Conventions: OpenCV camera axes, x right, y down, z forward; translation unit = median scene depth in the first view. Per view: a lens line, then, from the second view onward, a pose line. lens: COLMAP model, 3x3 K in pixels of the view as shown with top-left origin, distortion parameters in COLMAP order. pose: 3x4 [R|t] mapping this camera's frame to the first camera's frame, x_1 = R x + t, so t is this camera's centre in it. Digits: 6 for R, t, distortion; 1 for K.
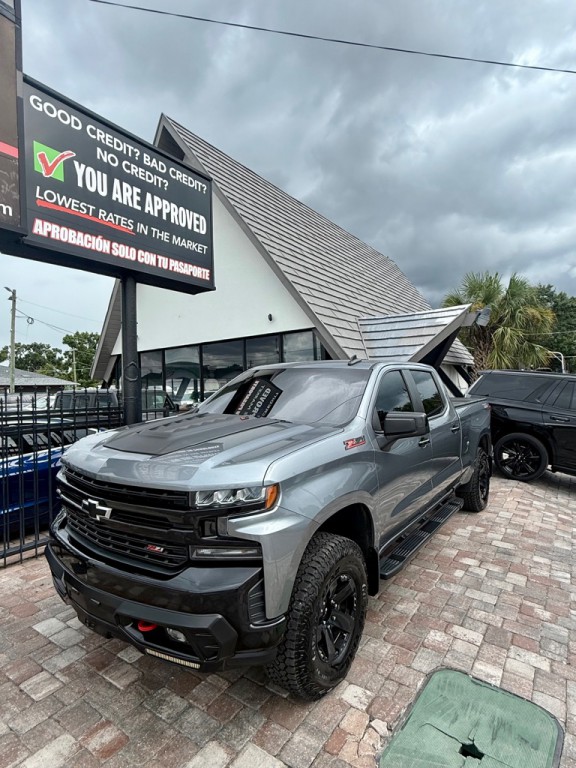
lens RADIAL K [[418.0, 0, 286.8], [0, 418.0, 382.2], [0, 0, 1]] dist [-0.002463, 0.001824]
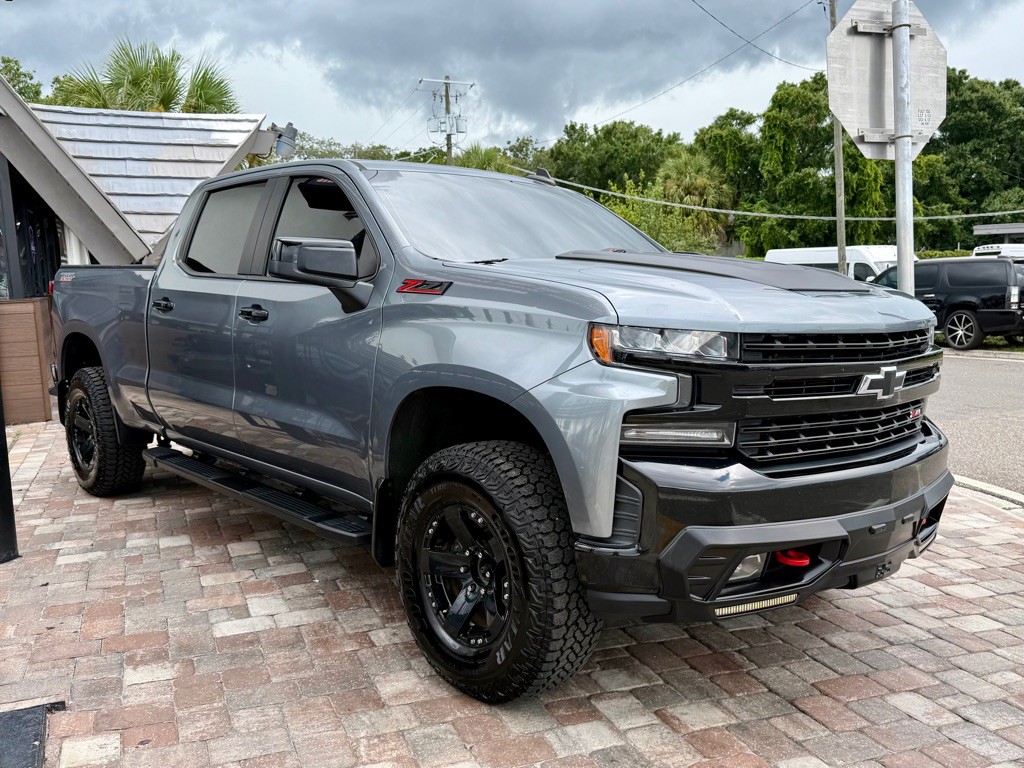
lens RADIAL K [[896.8, 0, 505.0], [0, 896.8, 393.0], [0, 0, 1]] dist [0.072761, -0.110594]
pose [[0.550069, -0.094863, 0.829714, -0.836814], [-0.004617, 0.993167, 0.116612, 0.084735], [-0.835106, -0.067975, 0.545873, 0.046563]]
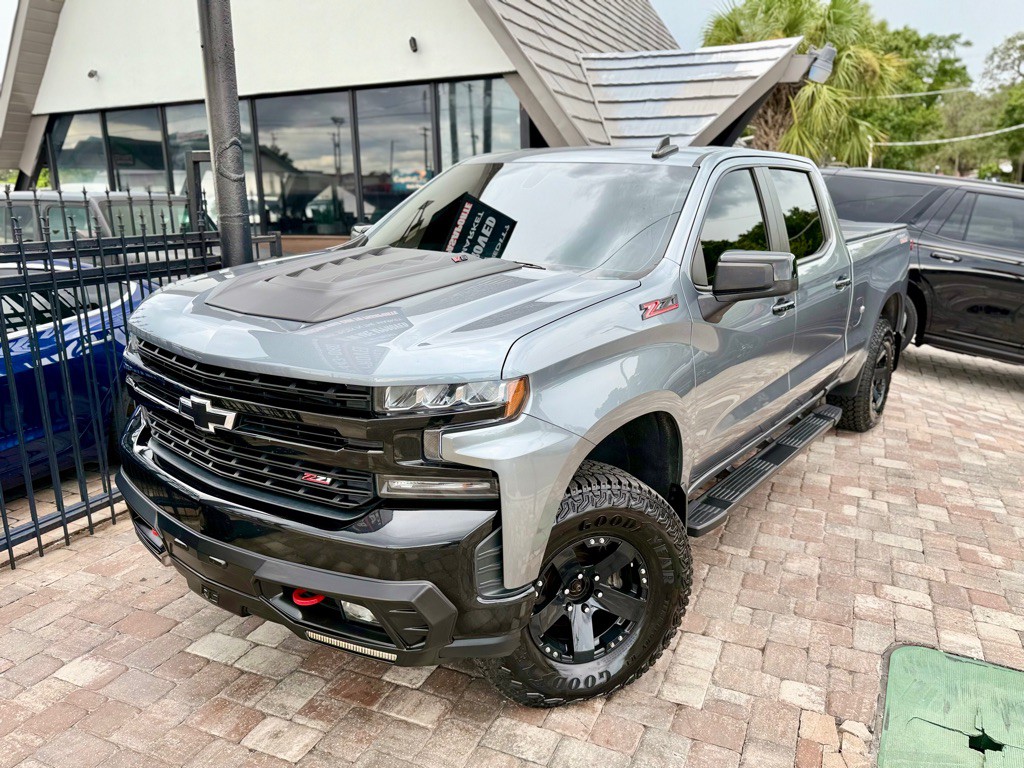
lens RADIAL K [[791.0, 0, 515.6], [0, 791.0, 386.7], [0, 0, 1]] dist [0.006837, -0.004035]
pose [[0.980107, -0.031807, 0.195905, -0.238213], [-0.018412, 0.968248, 0.249314, -0.005031], [-0.197615, -0.247961, 0.948401, 0.018474]]
